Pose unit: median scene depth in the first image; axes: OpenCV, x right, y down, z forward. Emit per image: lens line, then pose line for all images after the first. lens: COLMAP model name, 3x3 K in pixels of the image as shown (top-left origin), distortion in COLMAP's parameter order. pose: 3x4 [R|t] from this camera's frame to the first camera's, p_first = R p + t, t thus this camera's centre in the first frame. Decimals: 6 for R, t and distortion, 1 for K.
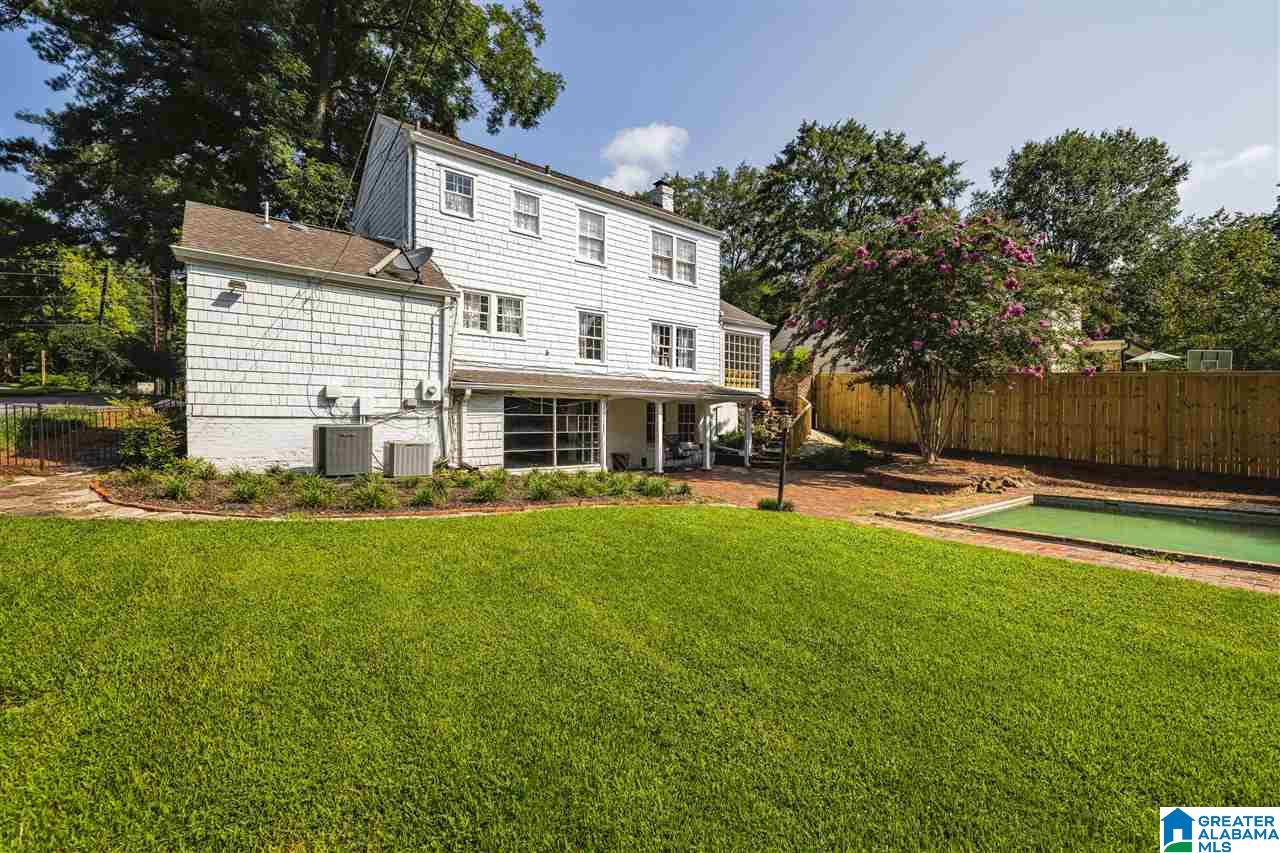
lens RADIAL K [[542.0, 0, 640.0], [0, 542.0, 426.5], [0, 0, 1]] dist [-0.011566, 0.000166]
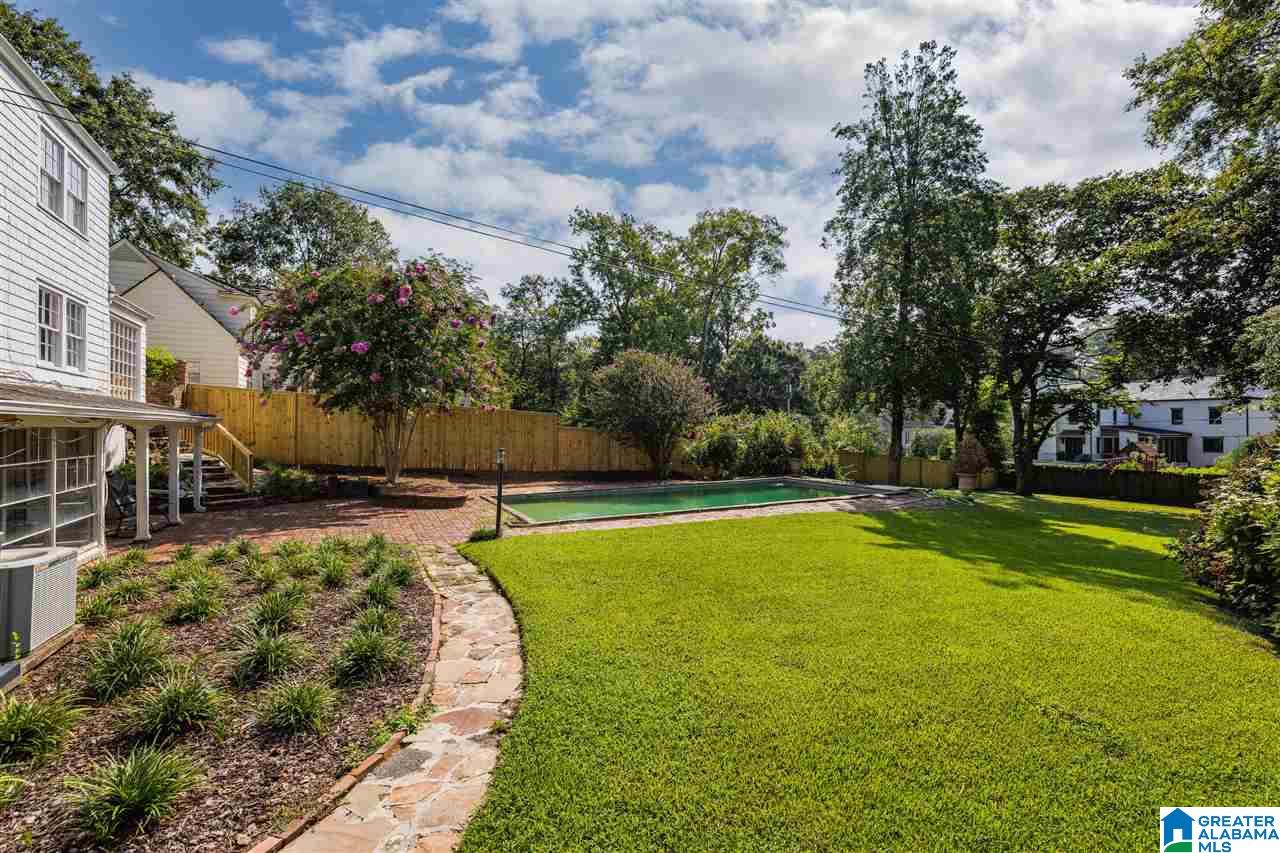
lens RADIAL K [[542.0, 0, 640.0], [0, 542.0, 426.5], [0, 0, 1]] dist [-0.011566, 0.000166]
pose [[0.179578, 0.001500, 0.983743, -0.515880], [0.010981, 0.999933, -0.003530, -0.040986], [-0.983682, 0.011436, 0.179550, 0.337085]]
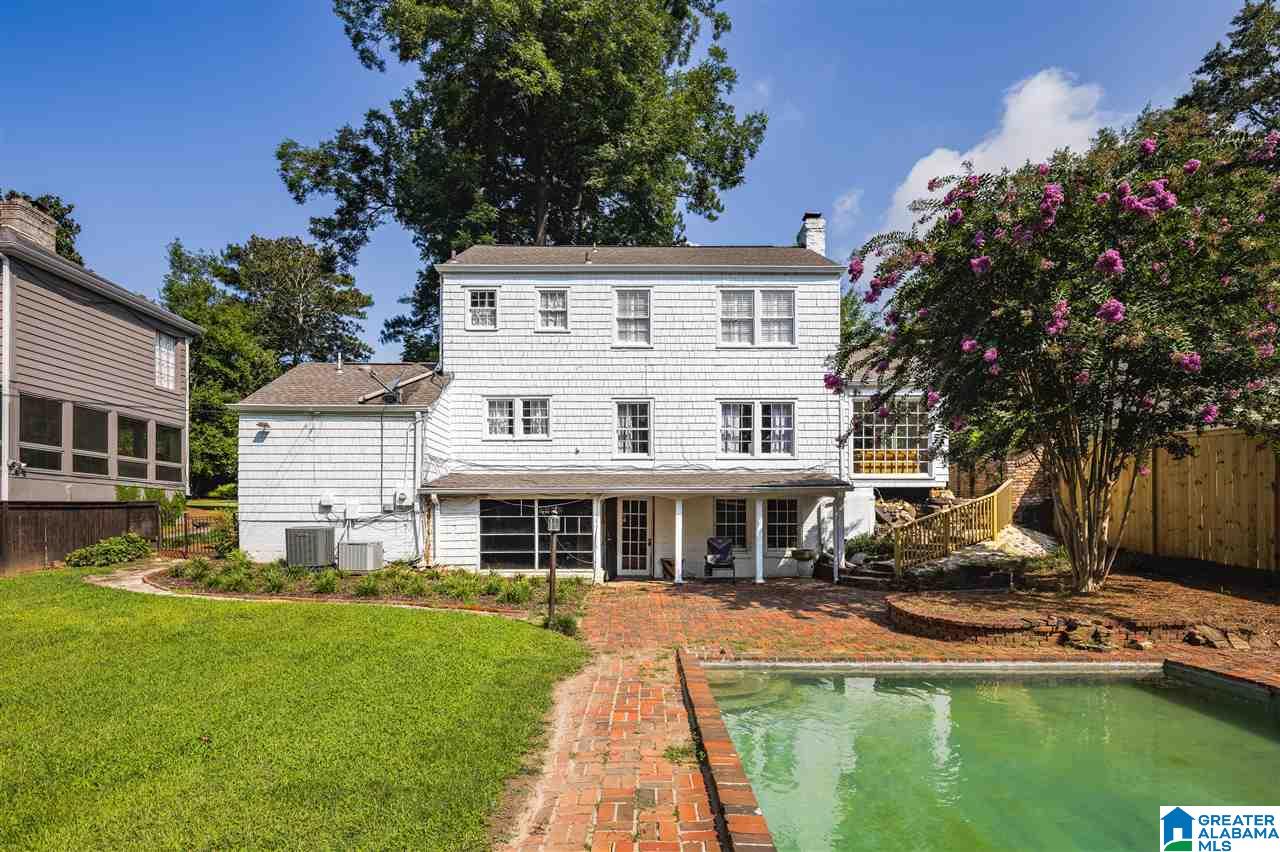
lens RADIAL K [[635.3, 0, 646.2], [0, 635.3, 523.0], [0, 0, 1]] dist [0.001919, -0.001286]
pose [[0.789065, -0.005277, -0.614287, 0.650187], [0.000785, 0.999971, -0.007581, -0.000625], [0.614309, 0.005500, 0.789046, 0.206801]]
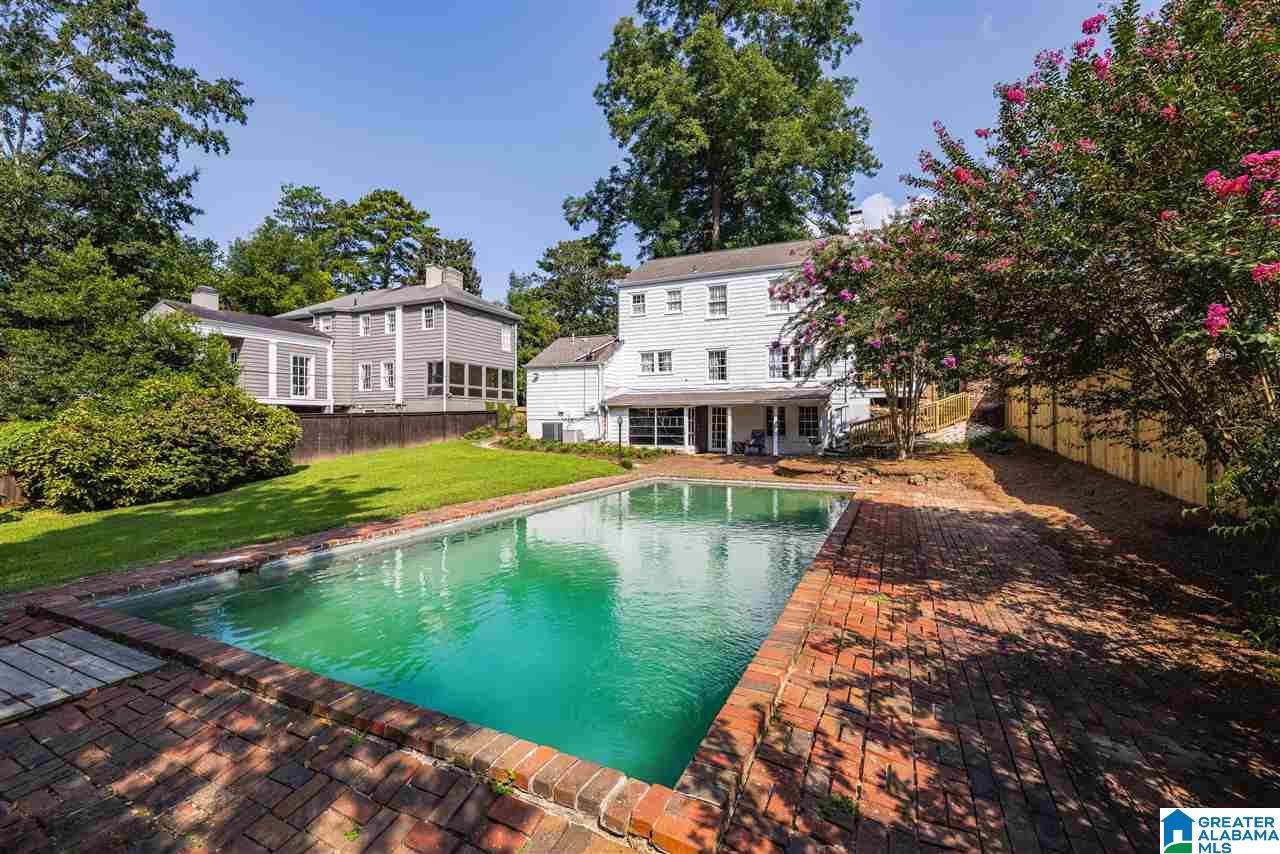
lens RADIAL K [[542.0, 0, 640.0], [0, 542.0, 427.0], [0, 0, 1]] dist [-0.011566, 0.000166]
pose [[0.449780, 0.005237, -0.893124, 1.354906], [-0.004410, 0.999984, 0.003643, 0.005254], [0.893128, 0.002301, 0.449796, 0.120260]]
